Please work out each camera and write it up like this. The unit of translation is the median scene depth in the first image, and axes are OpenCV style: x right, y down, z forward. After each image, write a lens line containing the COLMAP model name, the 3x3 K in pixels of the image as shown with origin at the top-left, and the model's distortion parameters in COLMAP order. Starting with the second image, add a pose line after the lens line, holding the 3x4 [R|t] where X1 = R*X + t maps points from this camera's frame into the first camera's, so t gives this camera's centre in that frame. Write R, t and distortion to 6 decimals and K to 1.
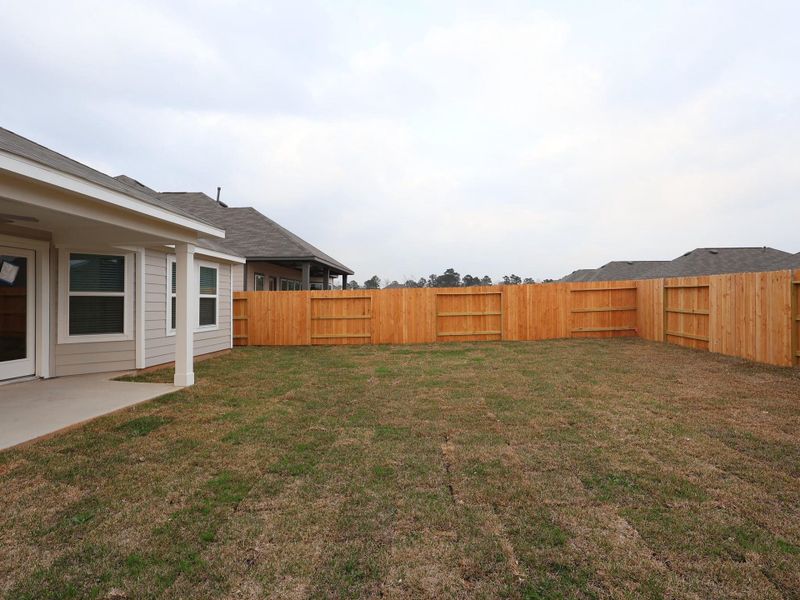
lens RADIAL K [[417.1, 0, 403.0], [0, 417.1, 298.4], [0, 0, 1]] dist [-0.005751, 0.002379]
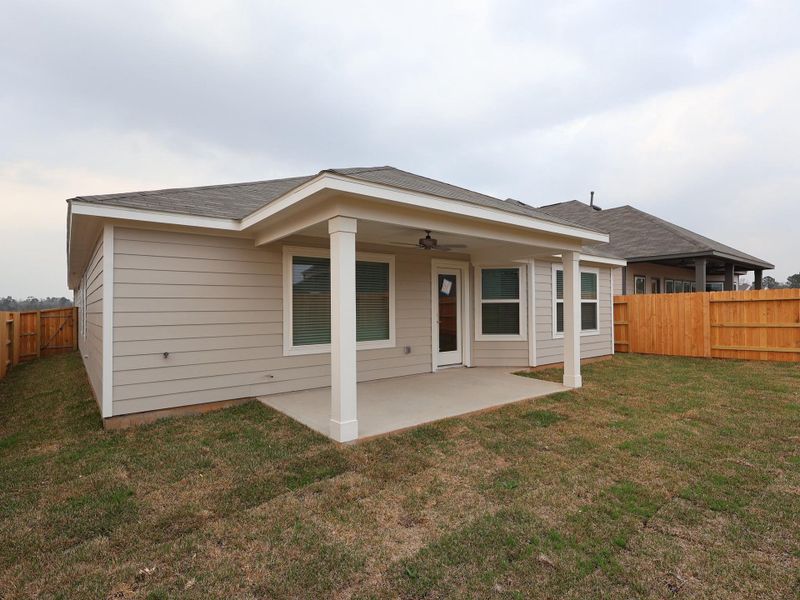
lens RADIAL K [[417.1, 0, 401.0], [0, 417.1, 300.7], [0, 0, 1]] dist [-0.005751, 0.002379]
pose [[0.666622, -0.019246, -0.745147, -0.021667], [0.015822, 0.999807, -0.011669, -0.002367], [0.745228, -0.004011, 0.666798, -0.021834]]
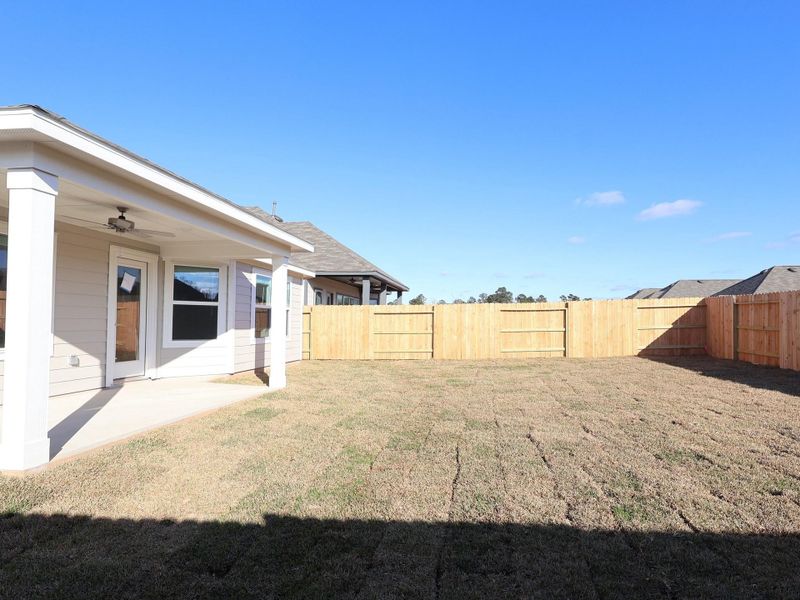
lens RADIAL K [[452.6, 0, 428.6], [0, 452.6, 314.0], [0, 0, 1]] dist [-0.000940, 0.000479]
pose [[0.998964, 0.010830, -0.044206, -0.070091], [-0.011359, 0.999866, -0.011747, 0.023373], [0.044072, 0.012237, 0.998953, -0.144172]]
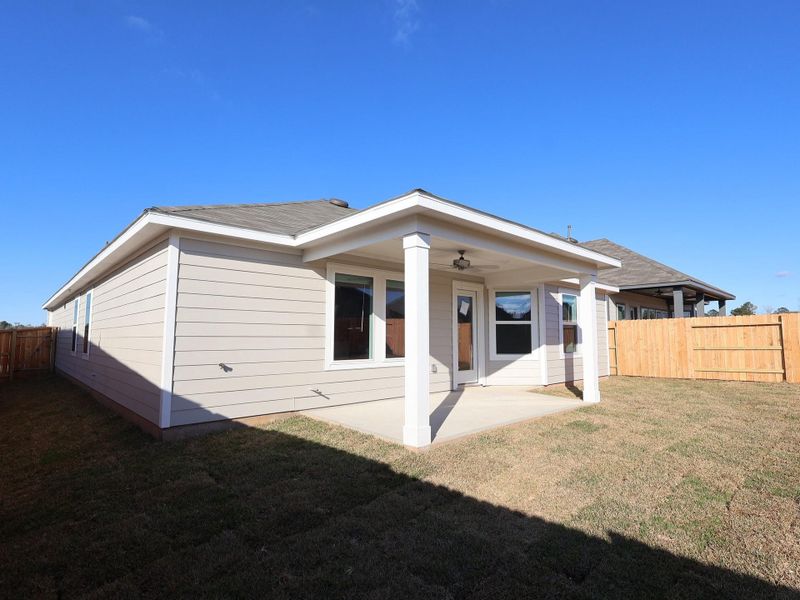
lens RADIAL K [[417.1, 0, 400.0], [0, 417.1, 299.9], [0, 0, 1]] dist [-0.005751, 0.002379]
pose [[0.726363, -0.060578, -0.684637, -0.101588], [0.005750, 0.996609, -0.082081, 0.022373], [0.687287, 0.055684, 0.724248, -0.154954]]
